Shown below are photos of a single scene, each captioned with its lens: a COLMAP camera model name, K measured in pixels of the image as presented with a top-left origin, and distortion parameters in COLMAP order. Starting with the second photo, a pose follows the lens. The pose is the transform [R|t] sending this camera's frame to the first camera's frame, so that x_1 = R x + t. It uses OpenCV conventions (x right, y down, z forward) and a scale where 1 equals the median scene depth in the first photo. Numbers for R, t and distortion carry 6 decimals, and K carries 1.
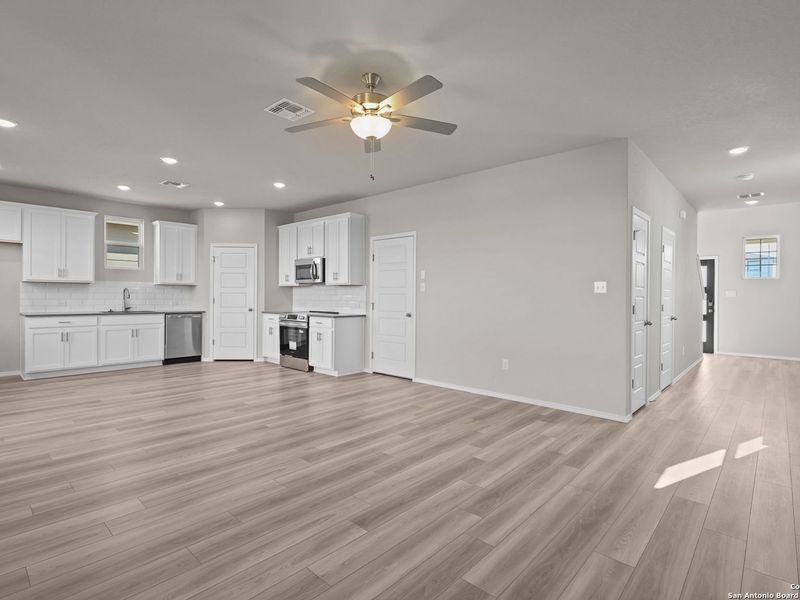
lens RADIAL K [[411.0, 0, 394.2], [0, 411.0, 296.9], [0, 0, 1]] dist [-0.000772, 0.000693]
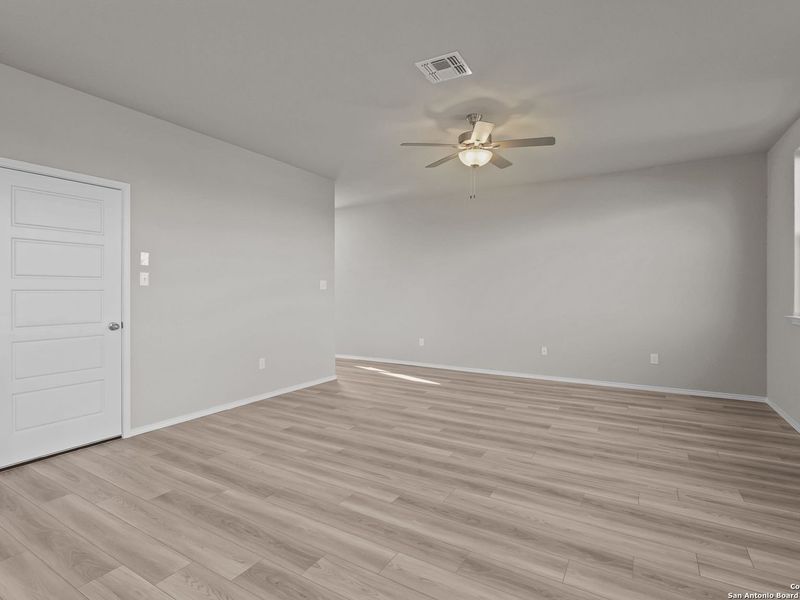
lens RADIAL K [[415.0, 0, 398.3], [0, 415.0, 292.9], [0, 0, 1]] dist [-0.001265, 0.000337]
pose [[-0.211473, -0.008609, 0.977346, -0.564829], [0.002190, 0.999955, 0.009282, -0.006486], [-0.977381, 0.004104, -0.211444, 0.682911]]
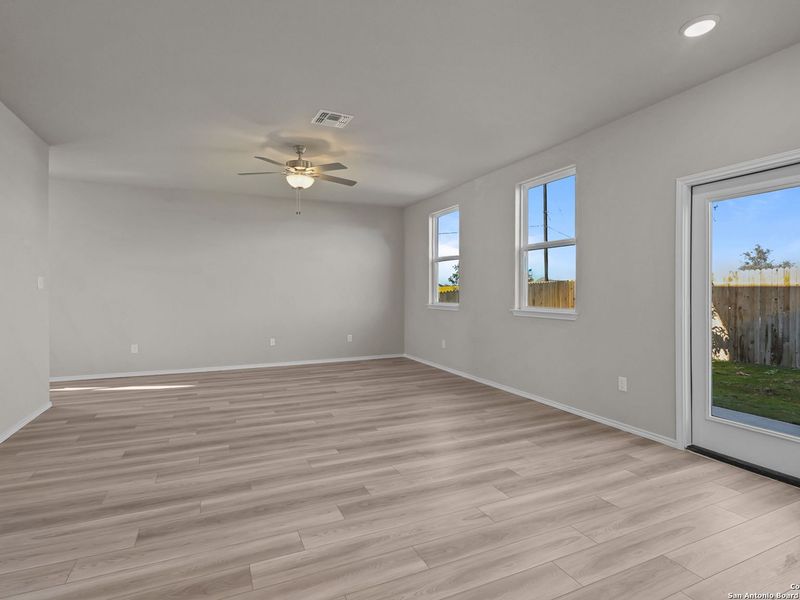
lens RADIAL K [[415.0, 0, 398.3], [0, 415.0, 292.9], [0, 0, 1]] dist [-0.001265, 0.000337]
pose [[-0.921456, -0.007290, 0.388414, -0.450395], [-0.003060, 0.999929, 0.011508, -0.008625], [-0.388470, 0.009415, -0.921413, 1.038652]]
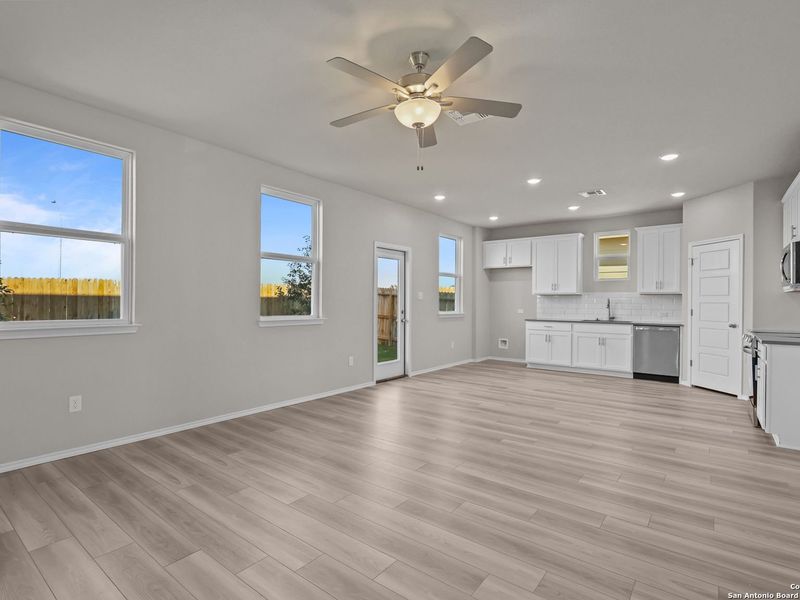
lens RADIAL K [[411.0, 0, 394.2], [0, 411.0, 296.9], [0, 0, 1]] dist [-0.000772, 0.000693]
pose [[0.087184, -0.019068, -0.996010, 0.378829], [-0.011528, 0.999731, -0.020148, 0.002180], [0.996126, 0.013239, 0.086940, 0.400924]]
